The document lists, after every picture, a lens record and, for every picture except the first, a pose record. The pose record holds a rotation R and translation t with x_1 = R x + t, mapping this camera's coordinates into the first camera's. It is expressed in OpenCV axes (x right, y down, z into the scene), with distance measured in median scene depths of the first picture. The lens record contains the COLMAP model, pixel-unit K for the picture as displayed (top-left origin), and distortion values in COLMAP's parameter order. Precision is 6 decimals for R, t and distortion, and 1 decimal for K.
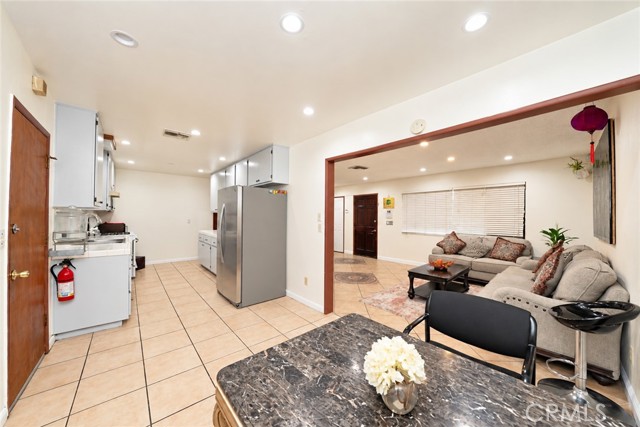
lens RADIAL K [[222.2, 0, 320.0], [0, 222.2, 213.5], [0, 0, 1]] dist [-0.017037, -0.000019]
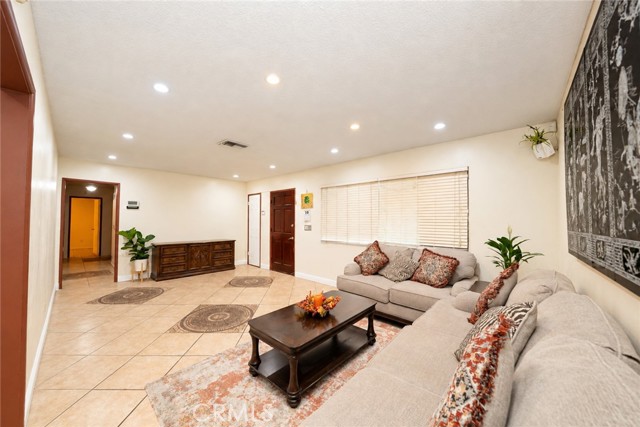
lens RADIAL K [[231.4, 0, 320.0], [0, 231.4, 213.5], [0, 0, 1]] dist [-0.013248, -0.000036]
pose [[0.993582, -0.002081, 0.113092, 0.314100], [0.003578, 0.999909, -0.013035, 0.006123], [-0.113055, 0.013356, 0.993499, 0.271799]]
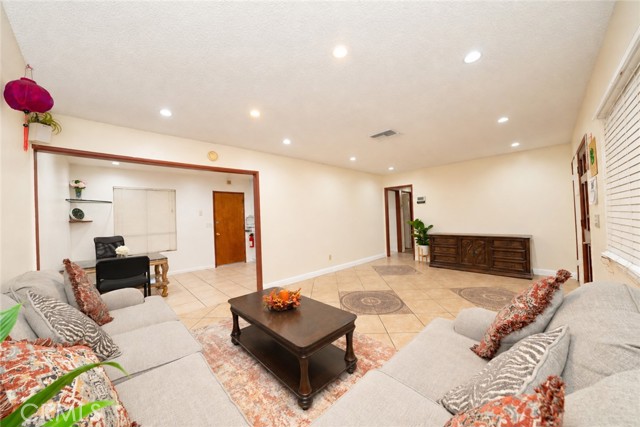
lens RADIAL K [[222.2, 0, 320.0], [0, 222.2, 213.5], [0, 0, 1]] dist [-0.017037, -0.000019]
pose [[0.049114, -0.022339, -0.998543, 0.713727], [0.046004, 0.998739, -0.020081, 0.021329], [0.997733, -0.044951, 0.050080, 0.698141]]
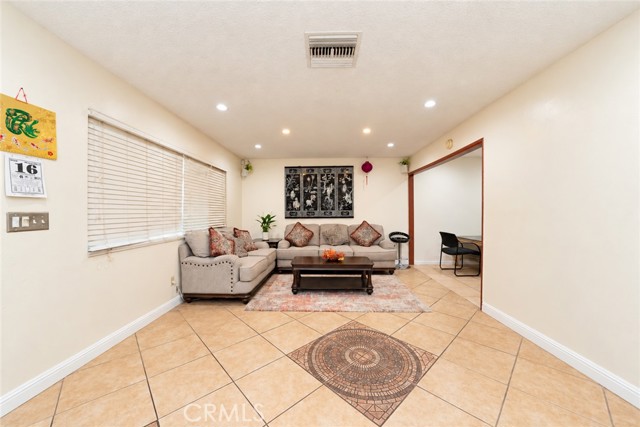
lens RADIAL K [[231.4, 0, 320.0], [0, 231.4, 213.5], [0, 0, 1]] dist [-0.013248, -0.000036]
pose [[-0.736649, -0.008271, 0.676225, -0.046236], [-0.012172, 0.999925, -0.001029, 0.036553], [-0.676166, -0.008989, -0.736694, 1.143206]]
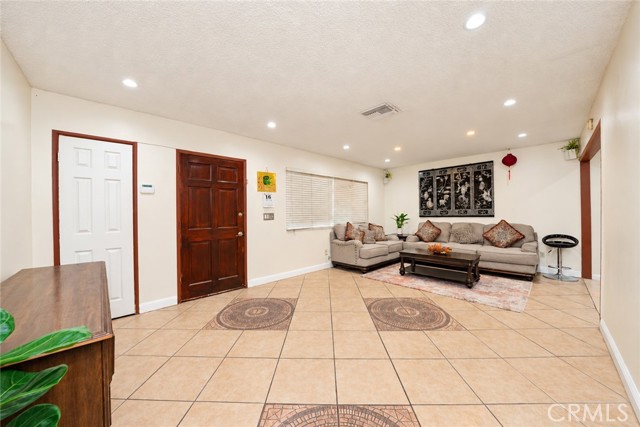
lens RADIAL K [[231.4, 0, 320.0], [0, 231.4, 213.5], [0, 0, 1]] dist [-0.013248, -0.000036]
pose [[-0.051492, -0.007001, 0.998649, -0.340901], [-0.002576, 0.999973, 0.006877, 0.035282], [-0.998670, -0.002219, -0.051509, 1.058074]]
